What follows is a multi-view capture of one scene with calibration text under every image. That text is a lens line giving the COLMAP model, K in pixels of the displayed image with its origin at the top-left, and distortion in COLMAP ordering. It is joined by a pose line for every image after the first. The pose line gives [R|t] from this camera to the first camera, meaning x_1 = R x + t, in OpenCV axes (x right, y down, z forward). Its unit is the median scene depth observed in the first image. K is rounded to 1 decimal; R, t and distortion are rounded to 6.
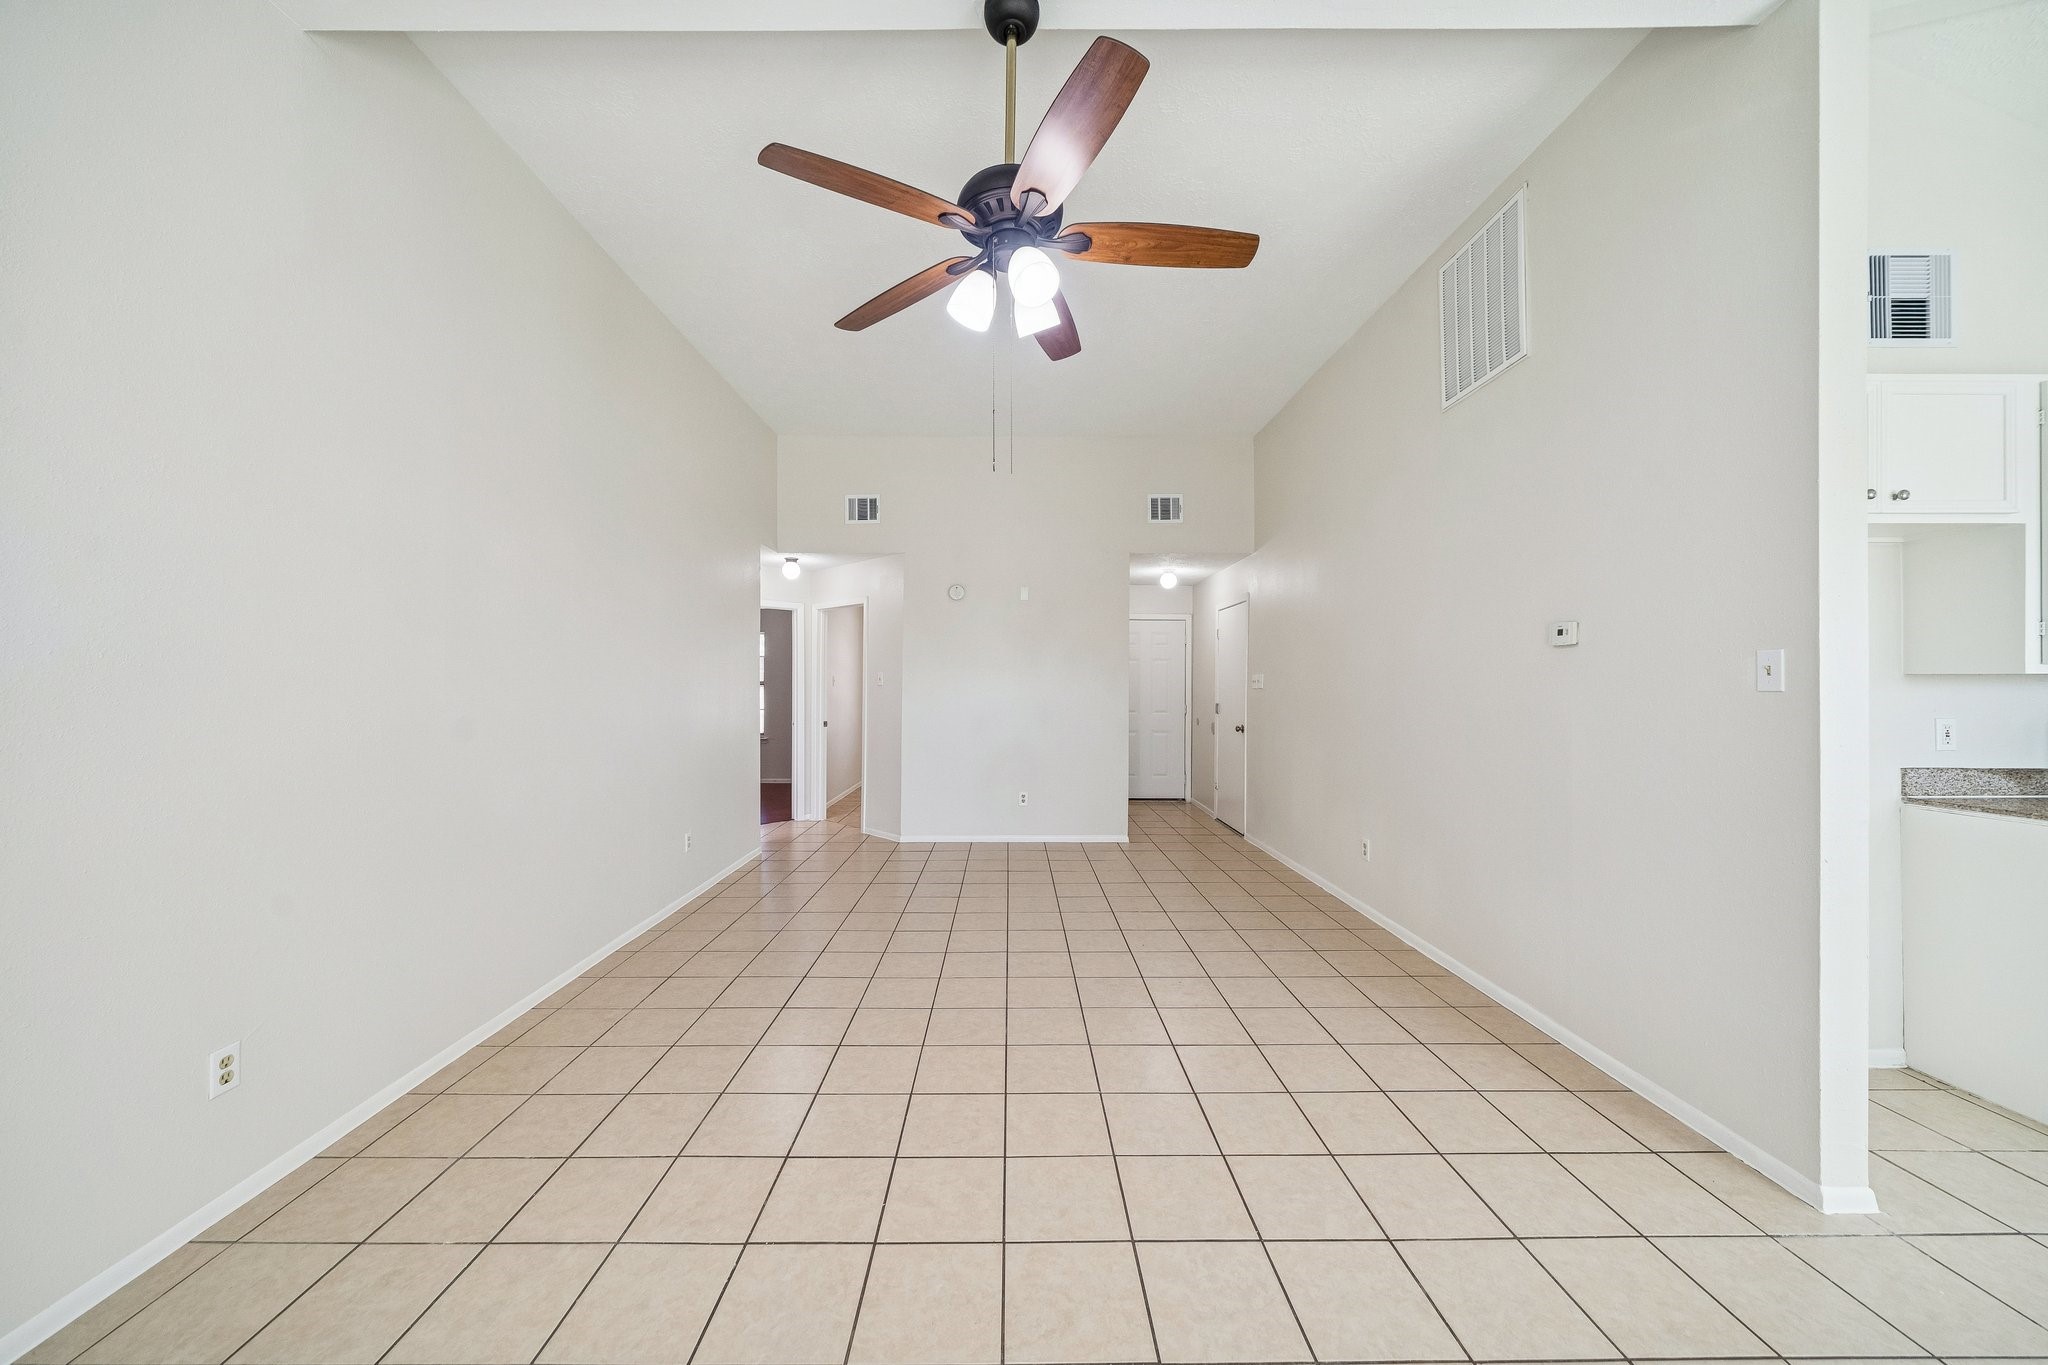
lens RADIAL K [[707.3, 0, 1012.5], [0, 707.3, 680.1], [0, 0, 1]] dist [-0.014453, 0.000407]
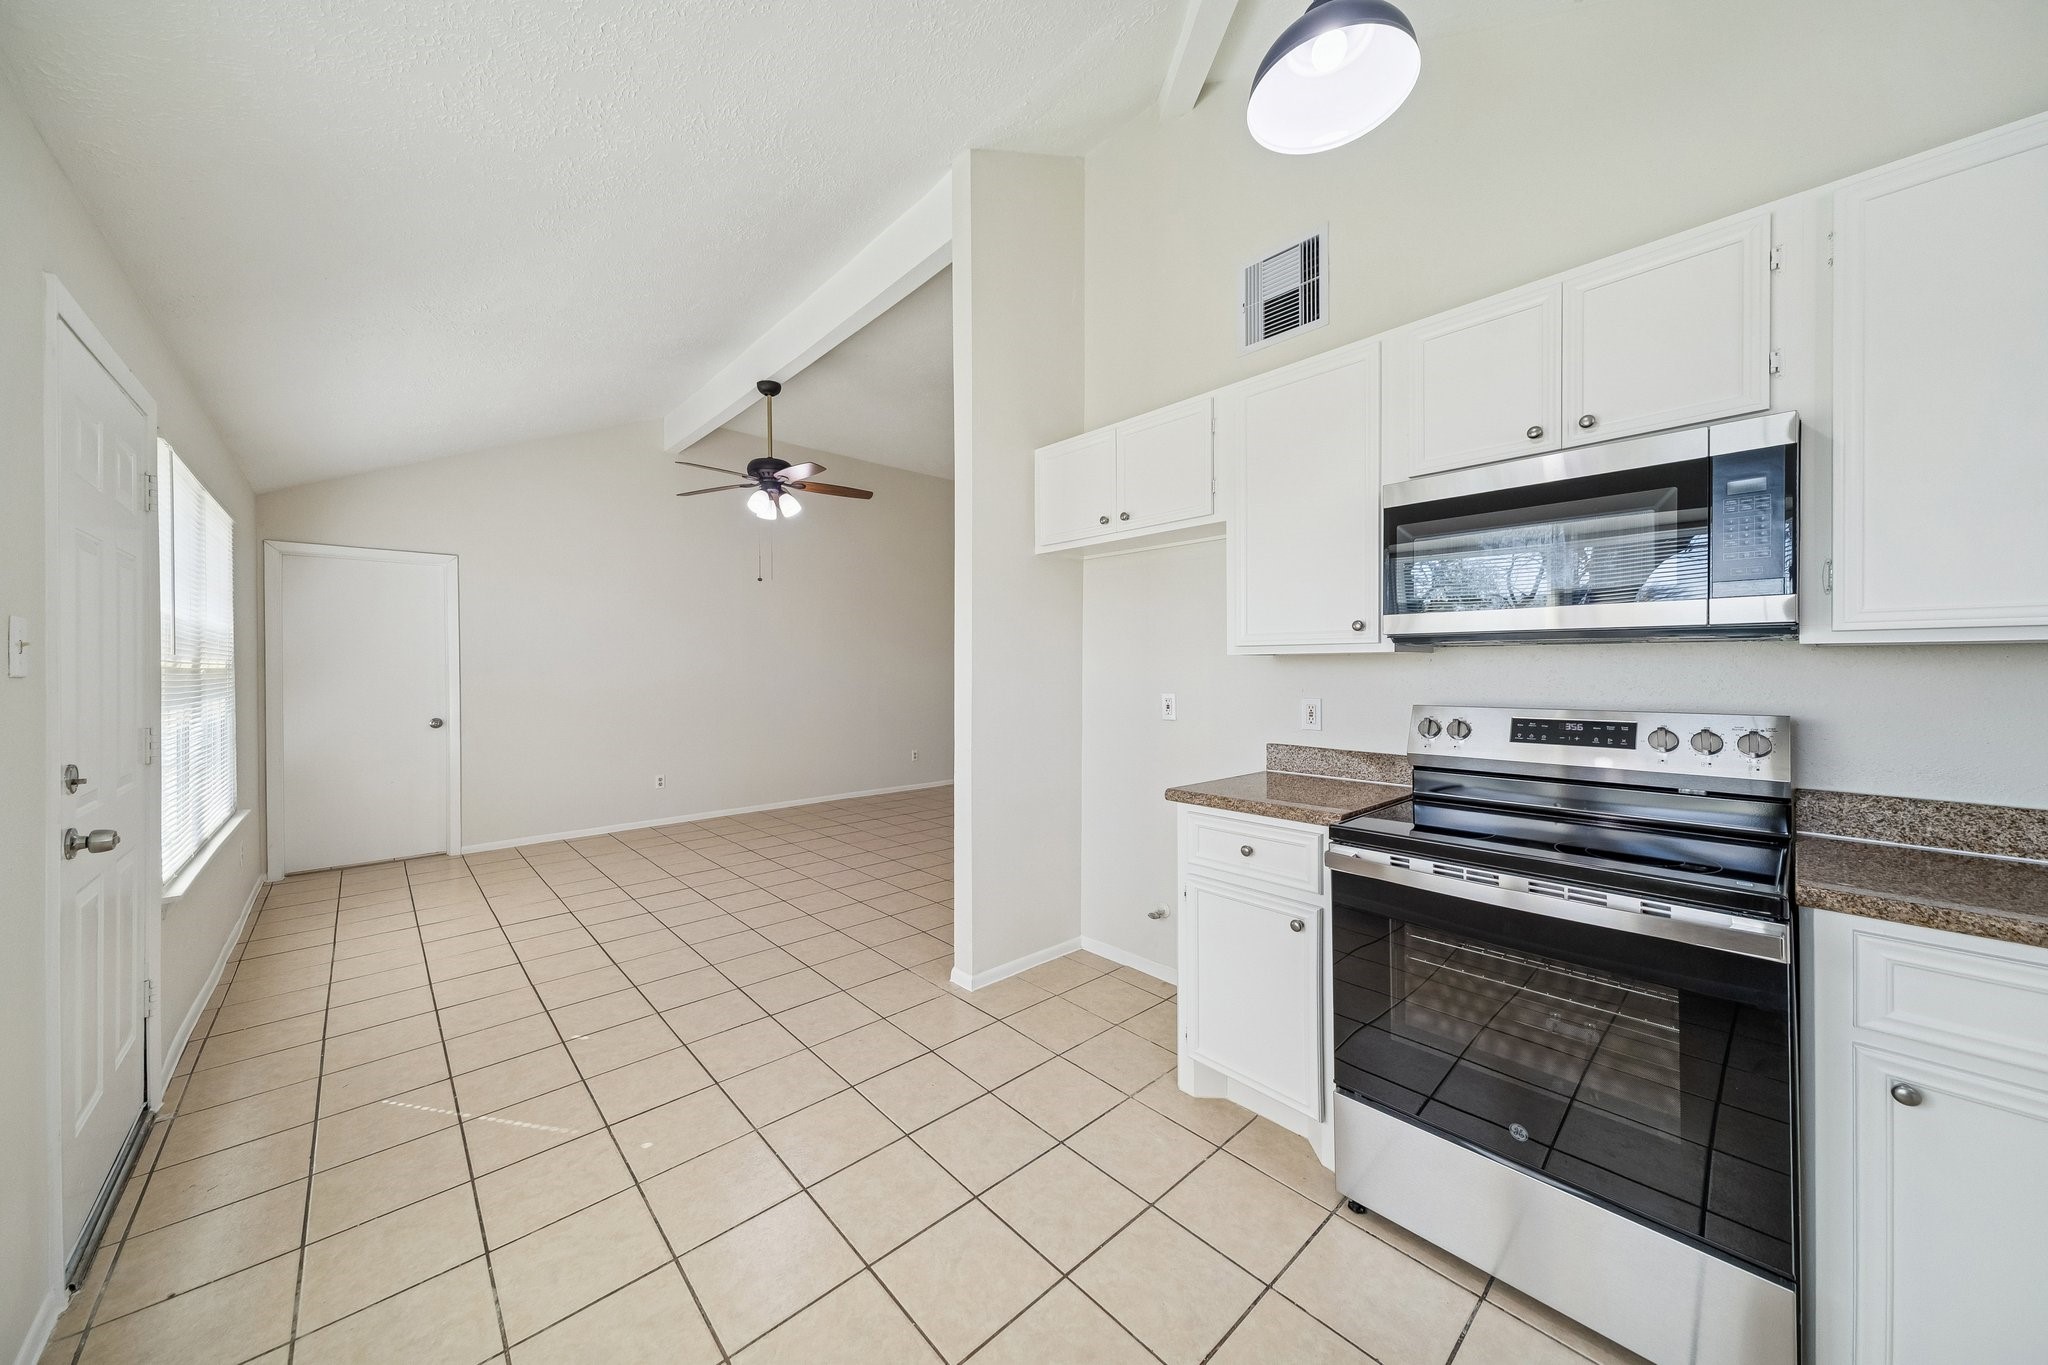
lens RADIAL K [[707.3, 0, 1010.1], [0, 707.3, 669.6], [0, 0, 1]] dist [-0.014453, 0.000407]
pose [[0.675605, 0.001702, -0.737261, 0.690251], [0.006005, 0.999951, 0.007811, 0.001139], [0.737239, -0.009705, 0.675562, -0.010130]]
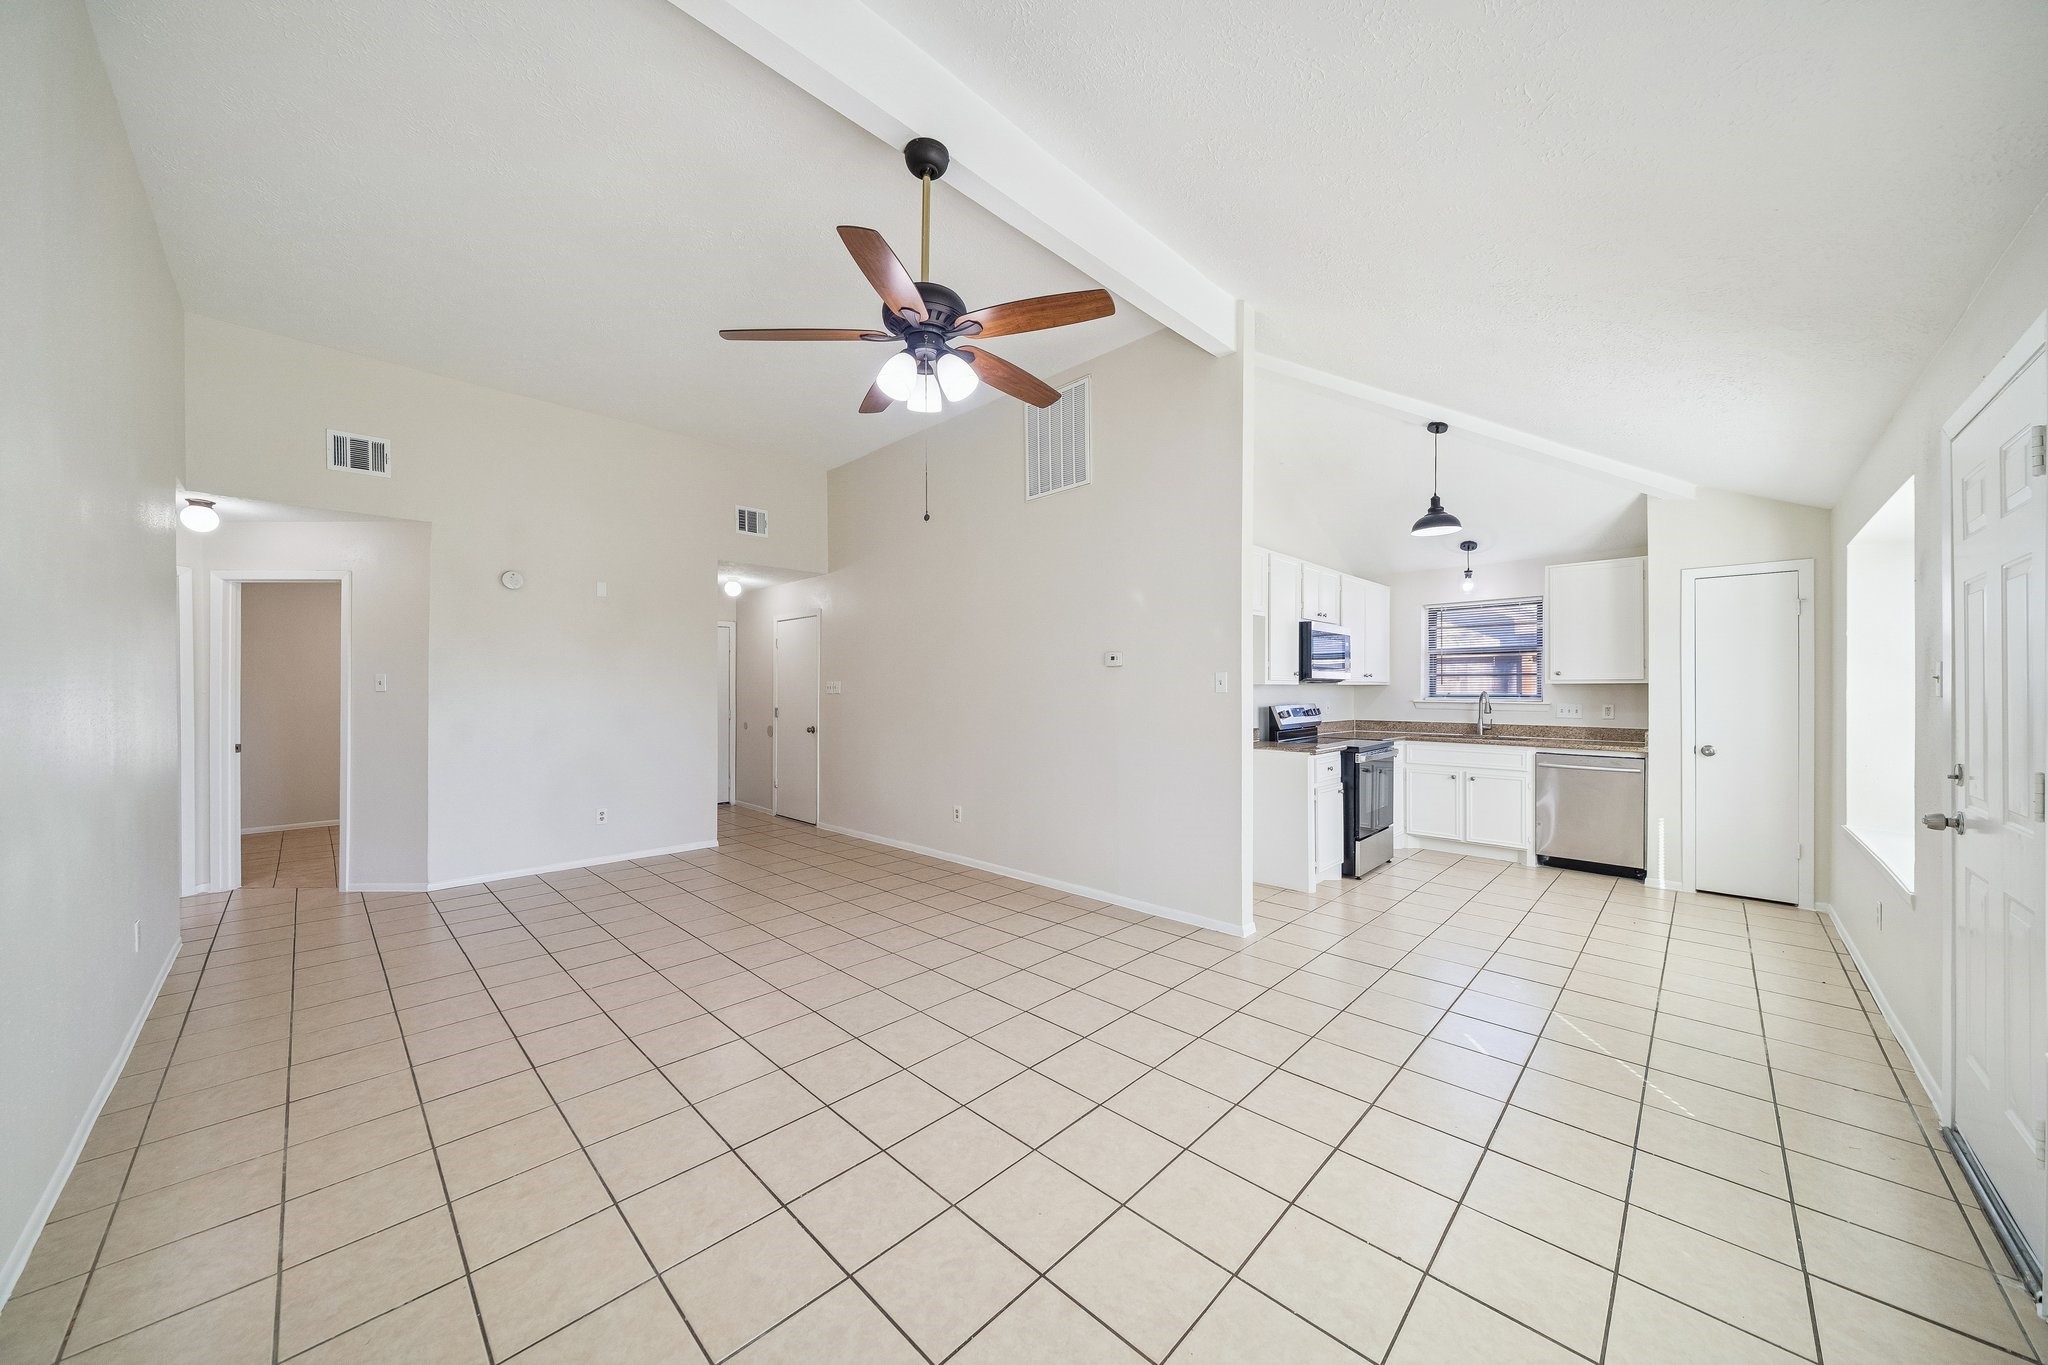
lens RADIAL K [[707.3, 0, 1004.6], [0, 707.3, 691.9], [0, 0, 1]] dist [-0.014453, 0.000407]
pose [[0.702462, -0.002211, 0.711718, -0.316333], [-0.003319, 0.999974, 0.006383, 0.001182], [-0.711713, -0.006846, 0.702437, 0.000716]]
